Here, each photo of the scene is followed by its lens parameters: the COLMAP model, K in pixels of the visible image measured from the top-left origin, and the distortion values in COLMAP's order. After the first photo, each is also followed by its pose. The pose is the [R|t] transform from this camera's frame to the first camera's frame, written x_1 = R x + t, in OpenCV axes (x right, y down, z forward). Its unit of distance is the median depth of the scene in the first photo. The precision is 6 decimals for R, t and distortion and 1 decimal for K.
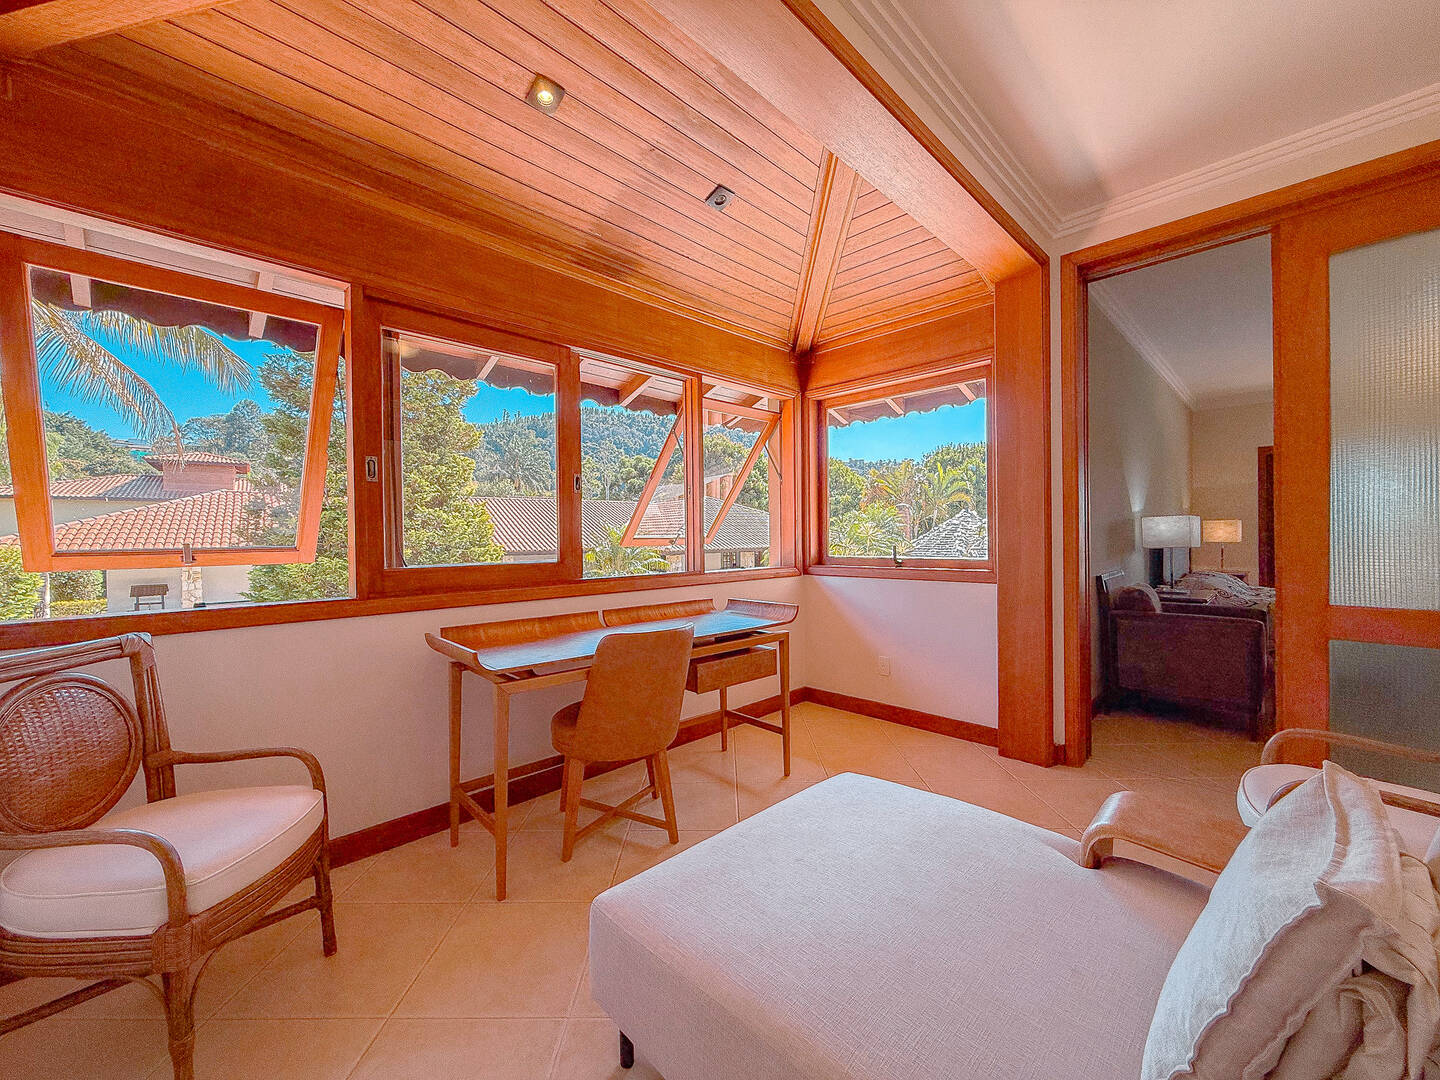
lens RADIAL K [[584.2, 0, 713.1], [0, 584.2, 551.2], [0, 0, 1]] dist [0.001050, -0.000002]
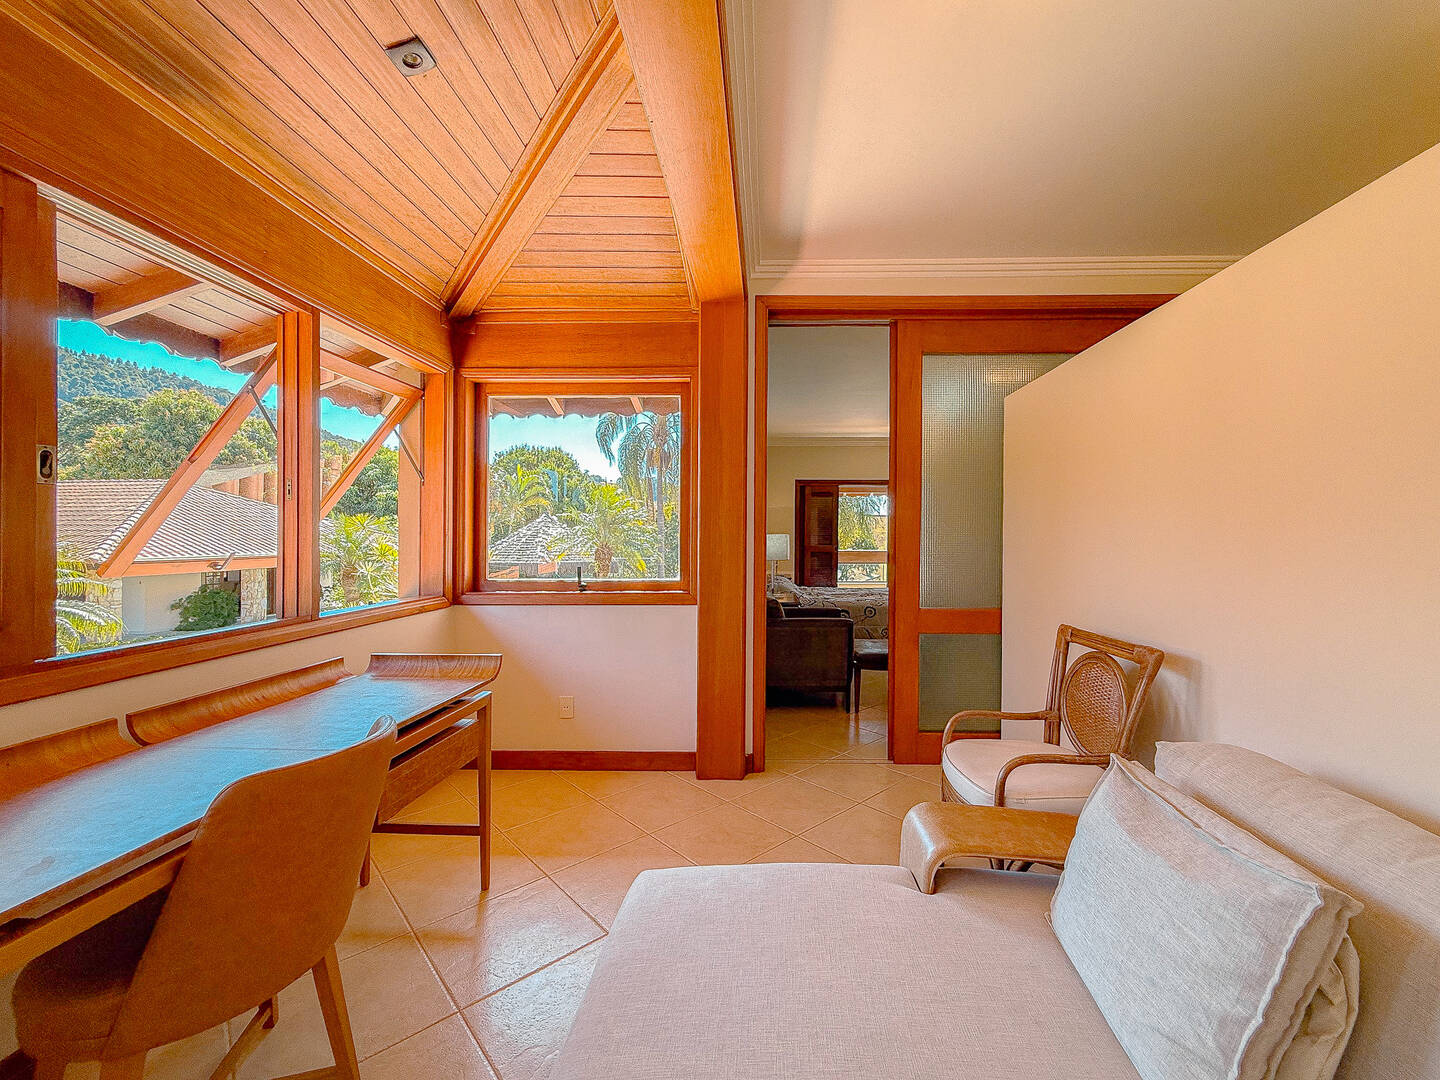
lens RADIAL K [[596.0, 0, 720.0], [0, 596.0, 540.0], [0, 0, 1]] dist [-0.000106, -0.000183]
pose [[0.703179, 0.000025, 0.711013, -0.184286], [0.009753, 0.999906, -0.009681, -0.041160], [-0.710946, 0.013741, 0.703112, 0.239137]]
